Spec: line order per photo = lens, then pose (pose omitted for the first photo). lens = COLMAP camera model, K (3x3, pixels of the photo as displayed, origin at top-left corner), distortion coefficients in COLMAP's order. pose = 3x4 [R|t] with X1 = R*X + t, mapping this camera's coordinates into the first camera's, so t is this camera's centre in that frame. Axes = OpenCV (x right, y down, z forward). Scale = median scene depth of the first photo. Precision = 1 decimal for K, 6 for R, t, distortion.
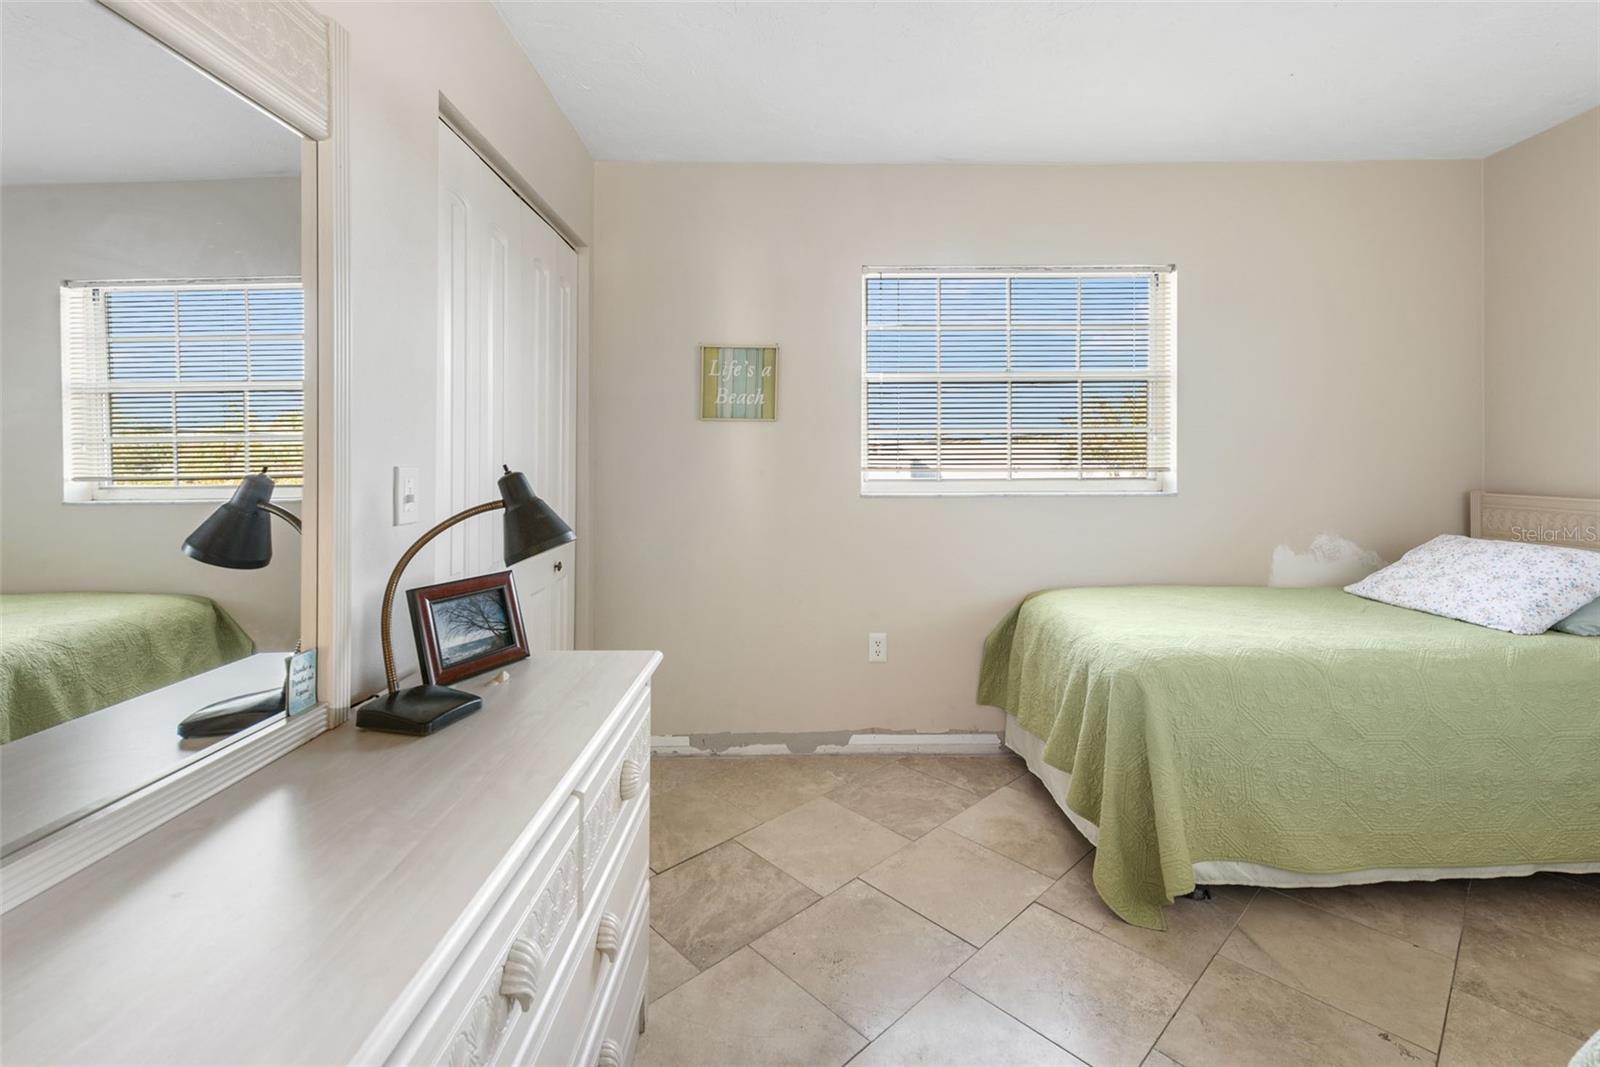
lens RADIAL K [[691.0, 0, 802.2], [0, 691.0, 450.6], [0, 0, 1]] dist [0.004395, -0.002826]
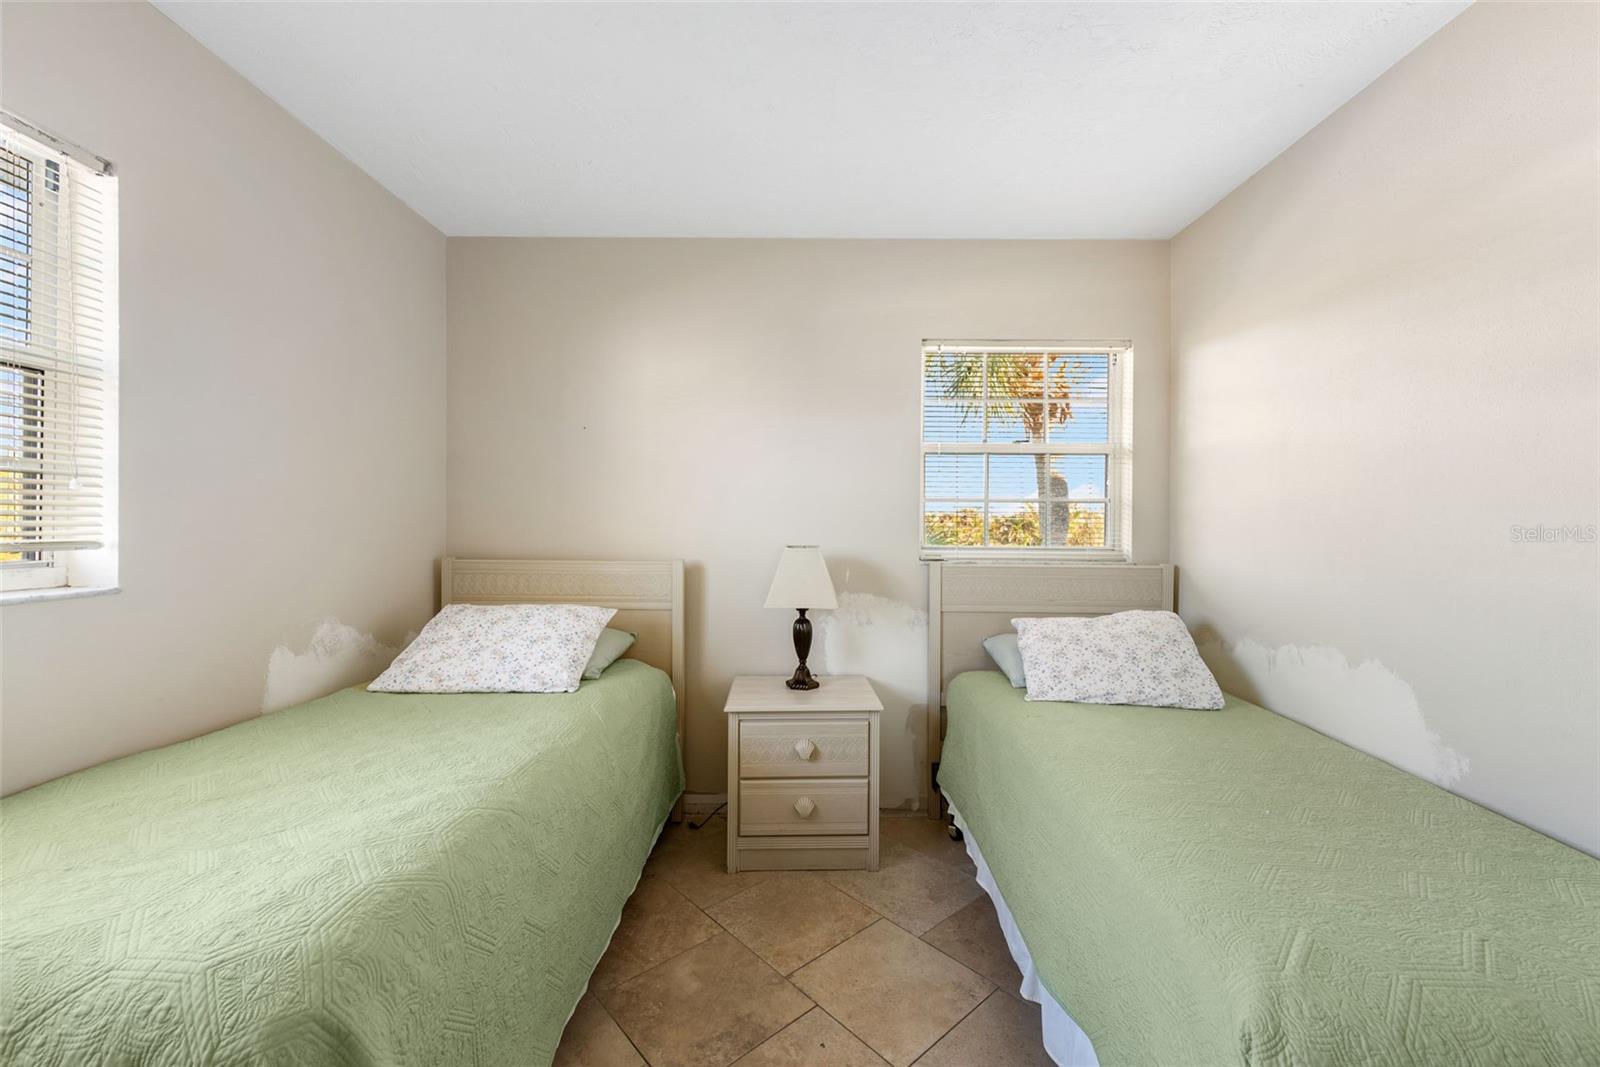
lens RADIAL K [[641.1, 0, 806.6], [0, 641.1, 526.8], [0, 0, 1]] dist [0.012731, -0.004722]
pose [[0.016260, -0.001929, 0.999866, 0.054186], [-0.015952, 0.999870, 0.002189, 0.004730], [-0.999741, -0.015985, 0.016227, 0.545351]]
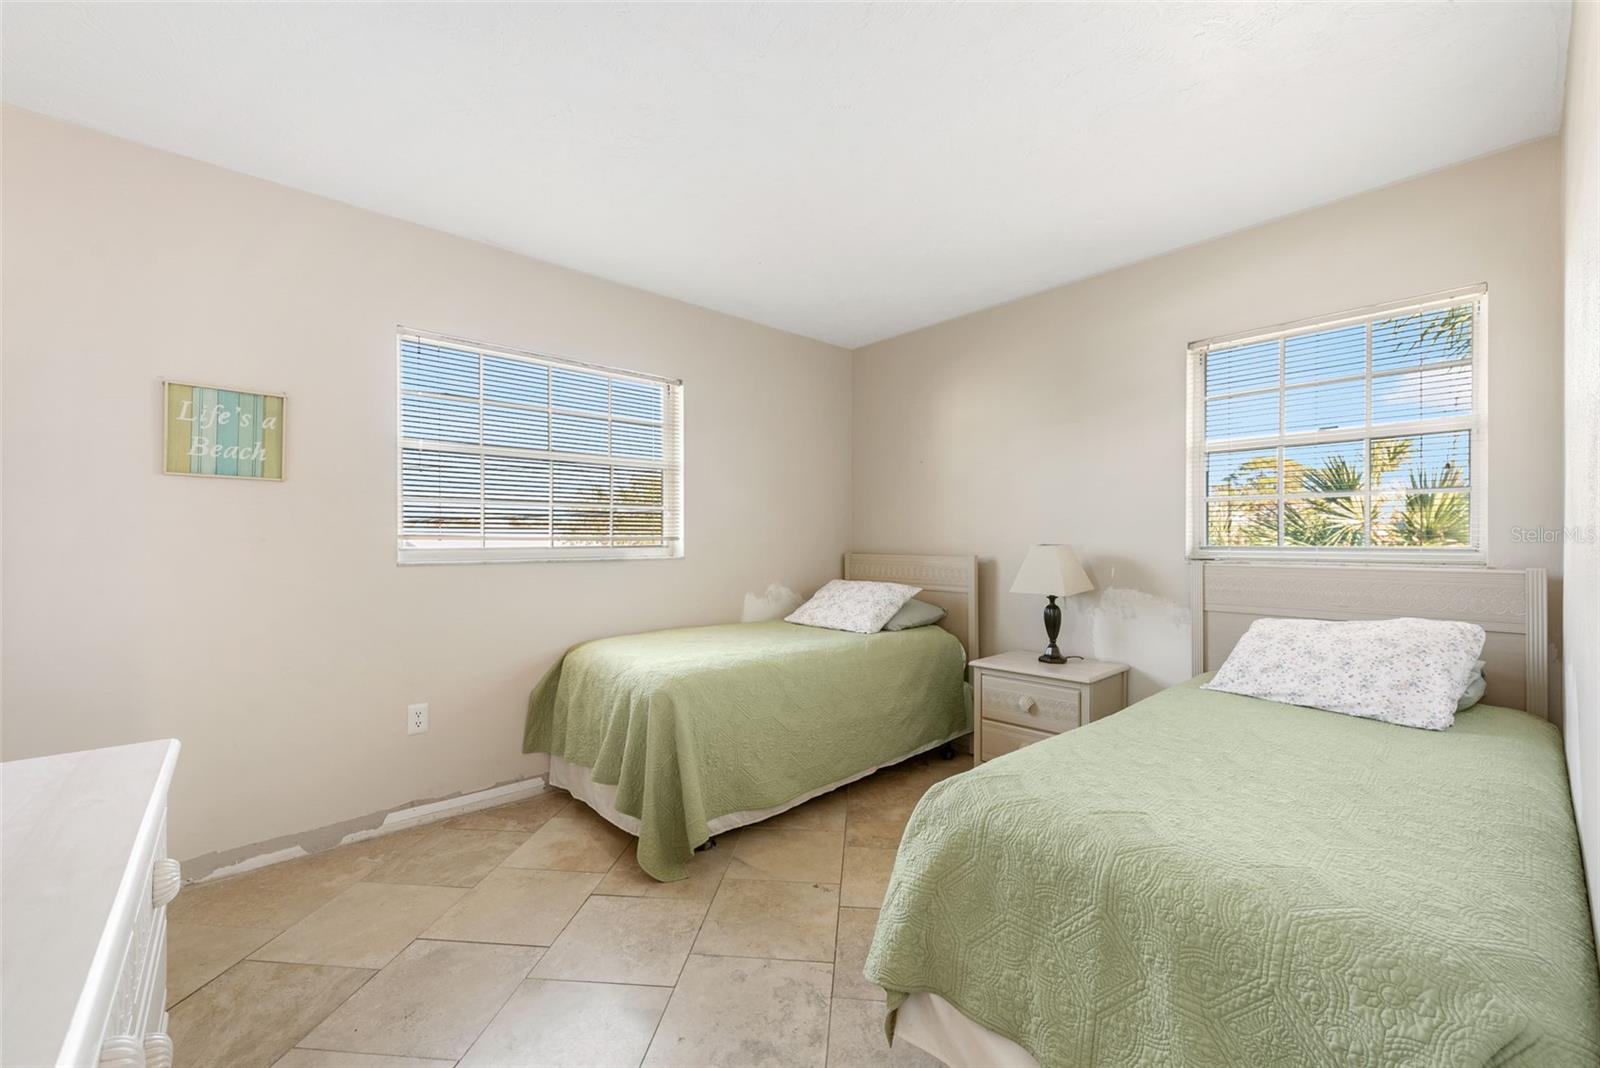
lens RADIAL K [[641.1, 0, 801.5], [0, 641.1, 540.1], [0, 0, 1]] dist [0.012731, -0.004722]
pose [[0.752816, 0.001466, 0.658229, -0.096557], [-0.006723, 0.999962, 0.005462, 0.026484], [-0.658197, -0.008537, 0.752798, -0.052687]]
